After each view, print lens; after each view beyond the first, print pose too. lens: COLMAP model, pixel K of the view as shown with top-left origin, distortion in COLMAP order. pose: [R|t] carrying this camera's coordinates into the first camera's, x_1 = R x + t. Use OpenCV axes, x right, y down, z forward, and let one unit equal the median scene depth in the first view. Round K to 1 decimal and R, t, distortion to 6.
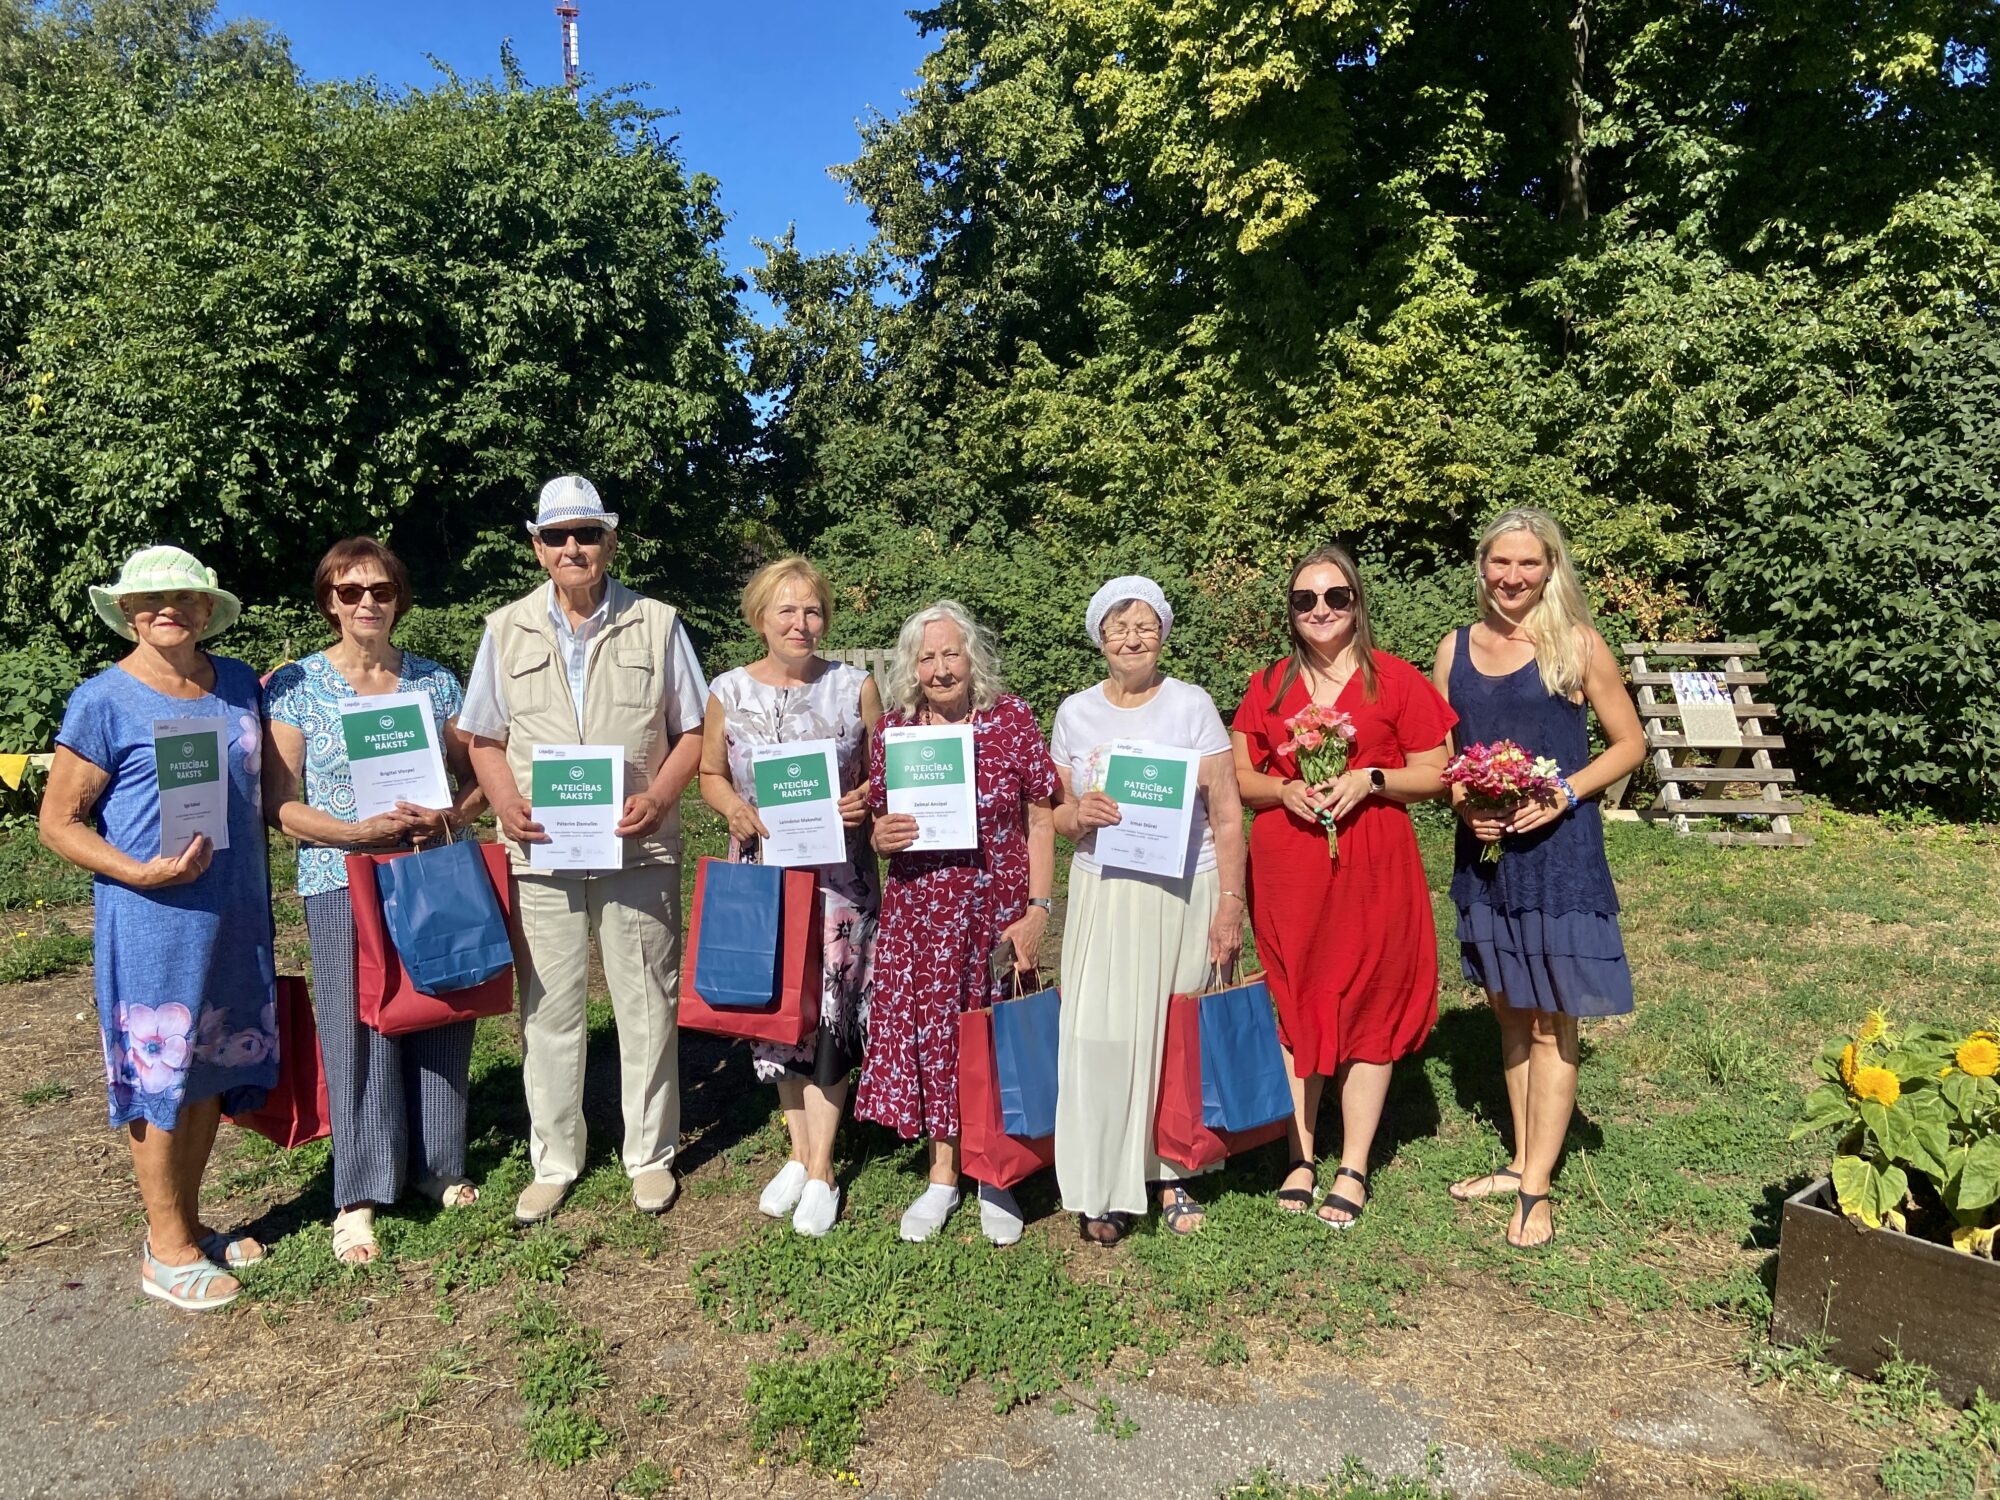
lens RADIAL K [[1498.0, 0, 986.7], [0, 1498.0, 765.7], [0, 0, 1]] dist [0.095750, -0.130990]
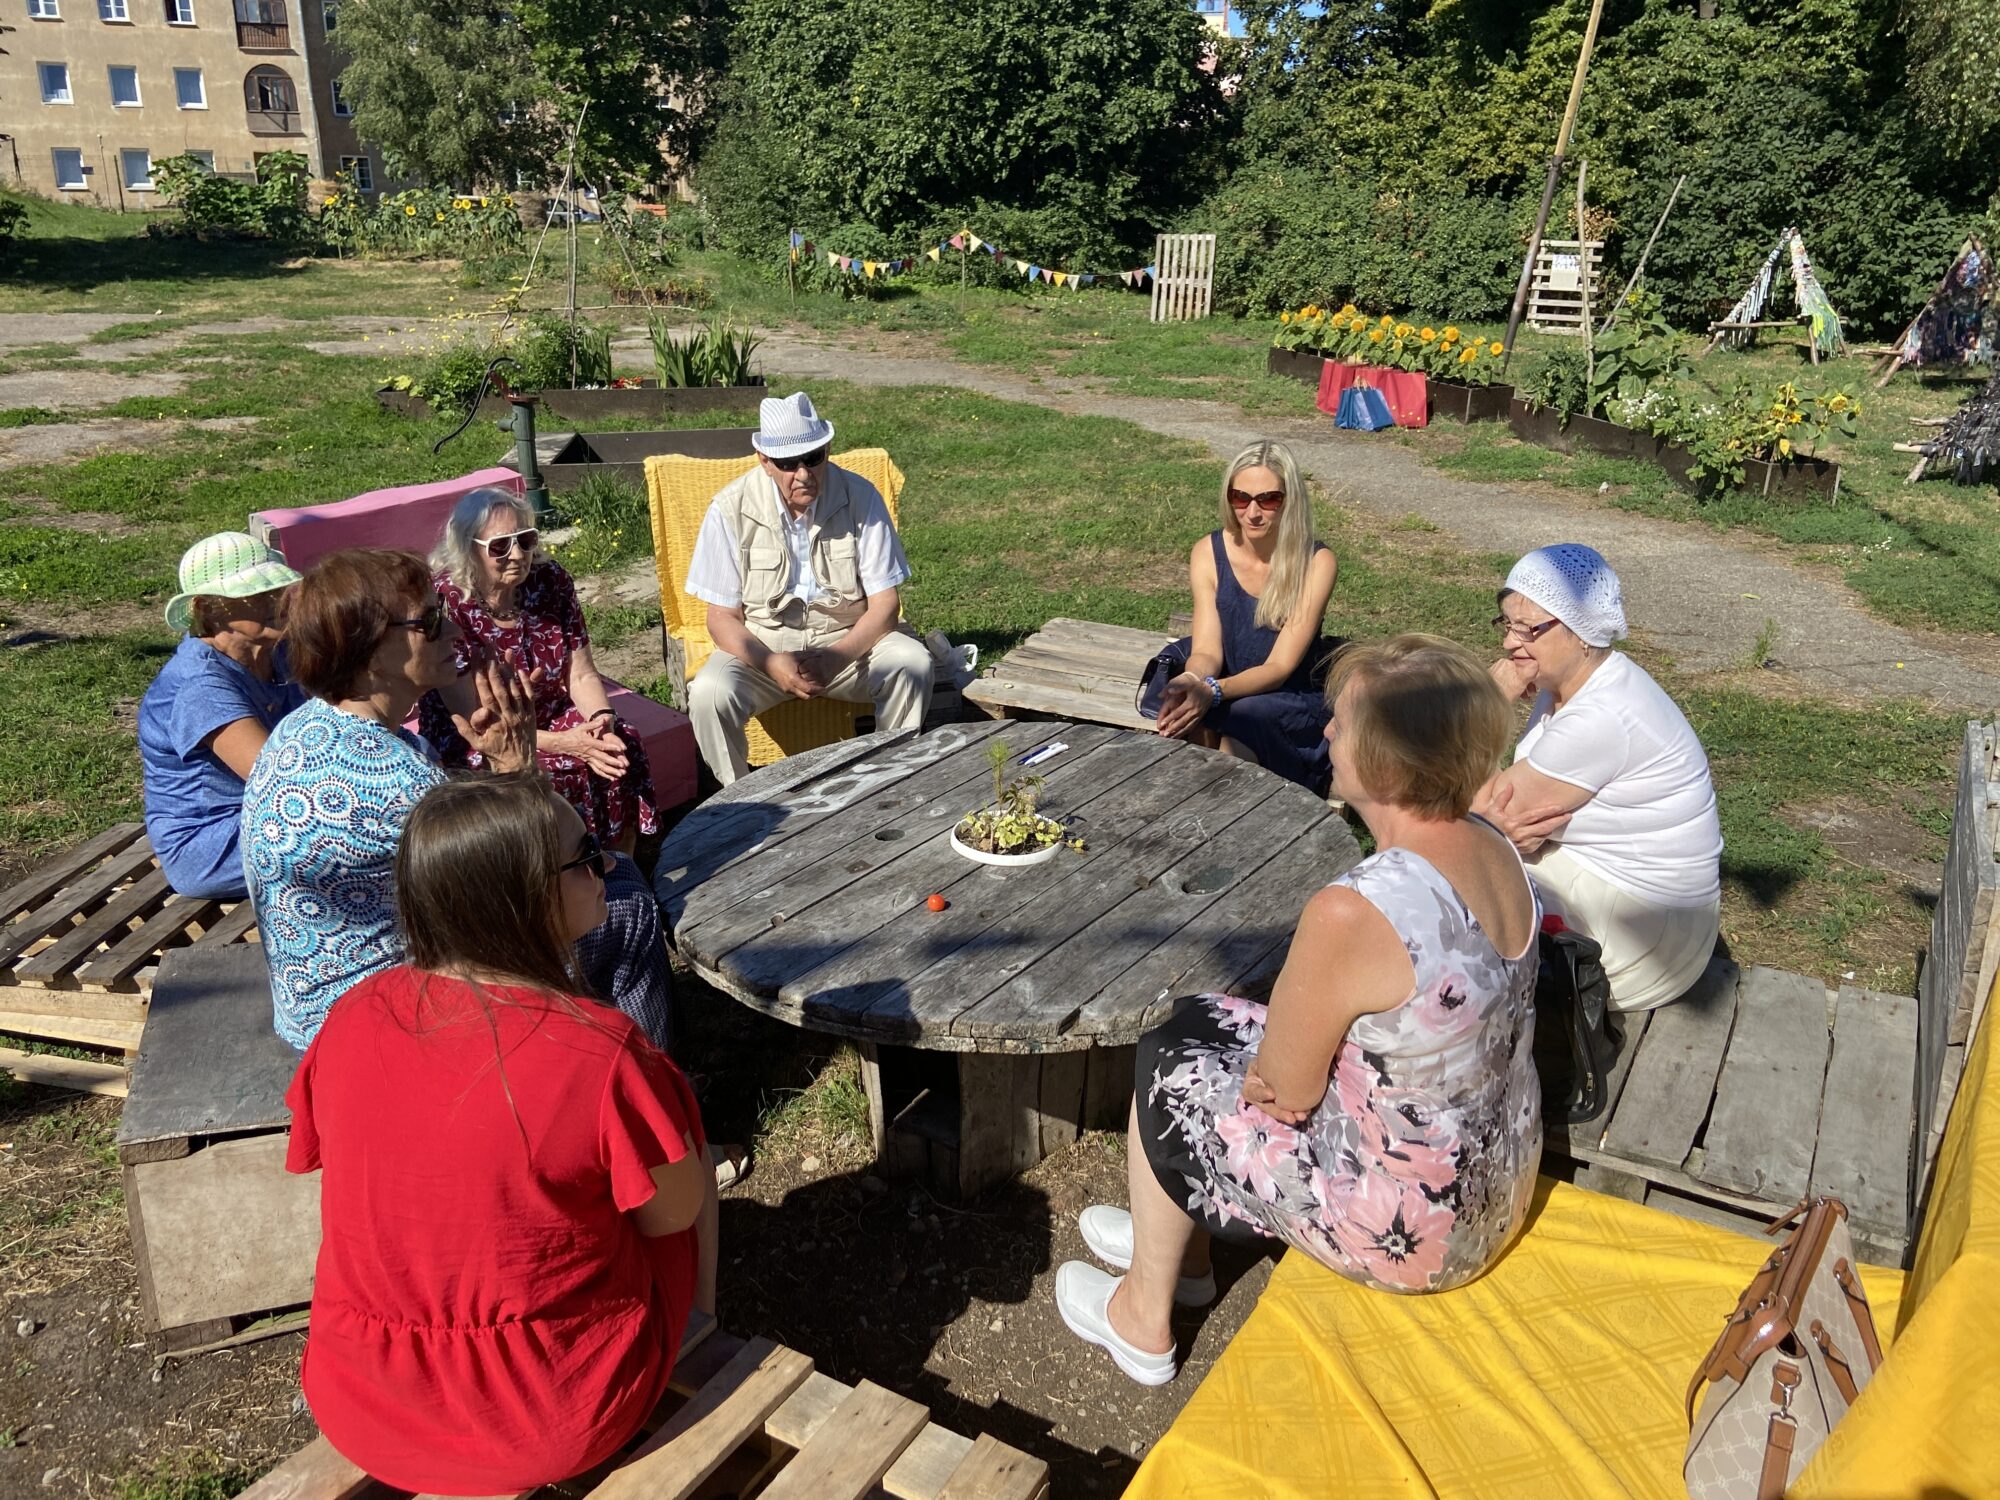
lens RADIAL K [[1537.2, 0, 1000.0], [0, 1537.2, 750.0], [0, 0, 1]] dist [0.092642, -0.120848]
pose [[0.928882, 0.147639, -0.339678, 0.419455], [-0.070304, 0.970727, 0.229667, 0.122331], [0.363643, -0.189453, 0.912070, -1.053342]]
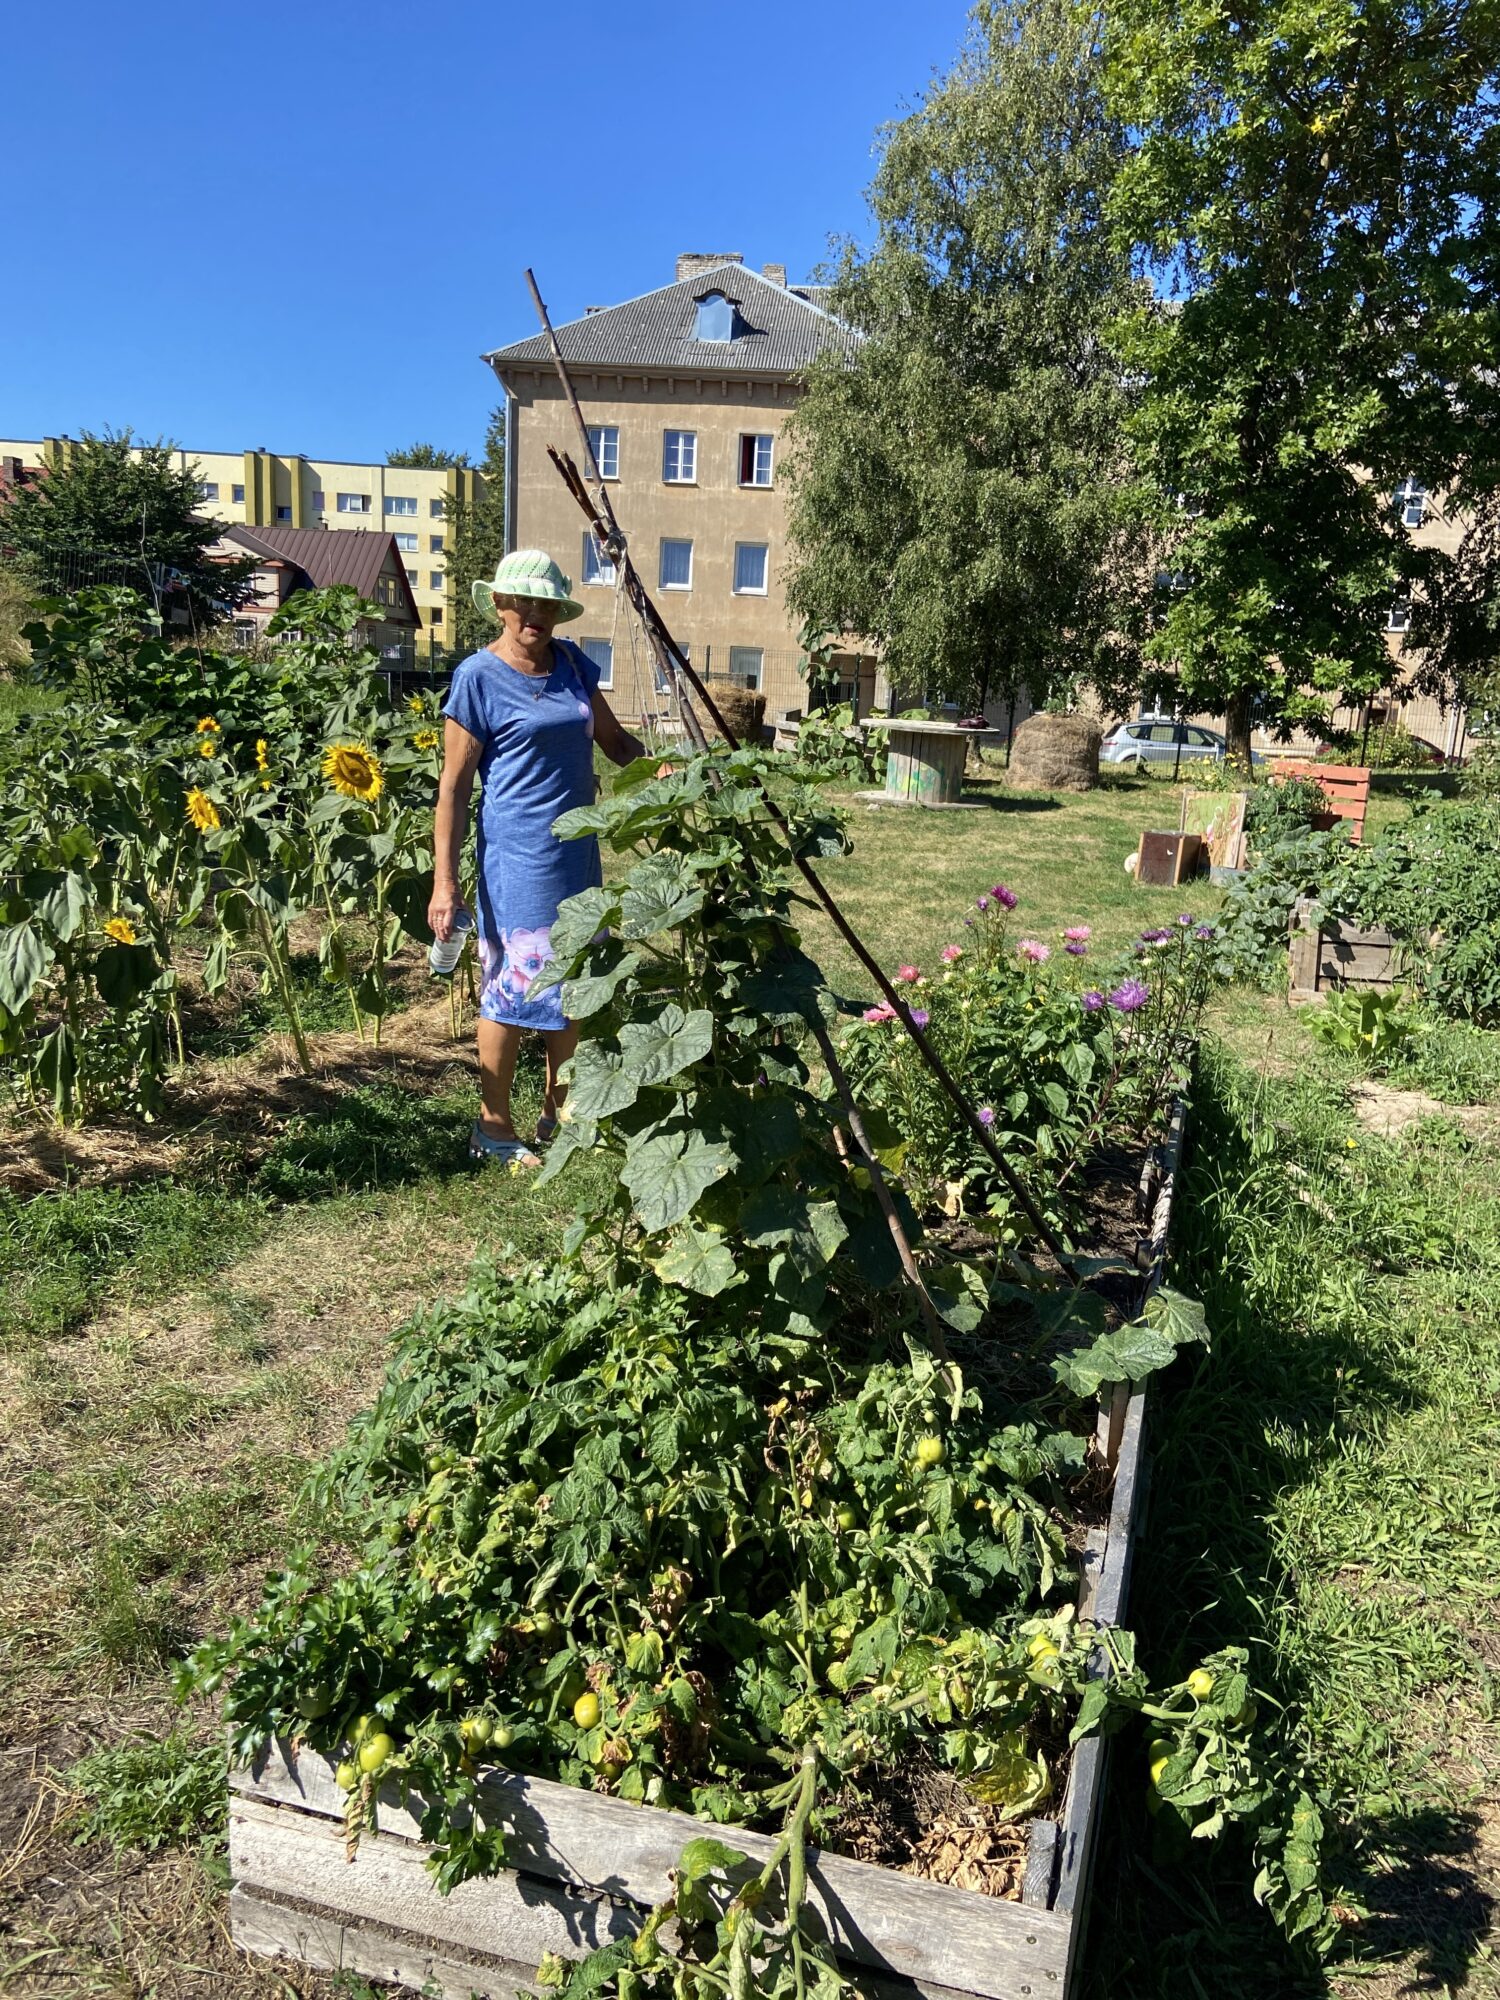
lens RADIAL K [[1498.0, 0, 780.5], [0, 1498.0, 1023.5], [0, 0, 1]] dist [0.087754, -0.115494]
pose [[0.582802, 0.220552, -0.782112, -0.884678], [-0.162396, 0.974660, 0.153838, -0.108278], [0.796222, 0.037354, 0.603850, 0.928897]]
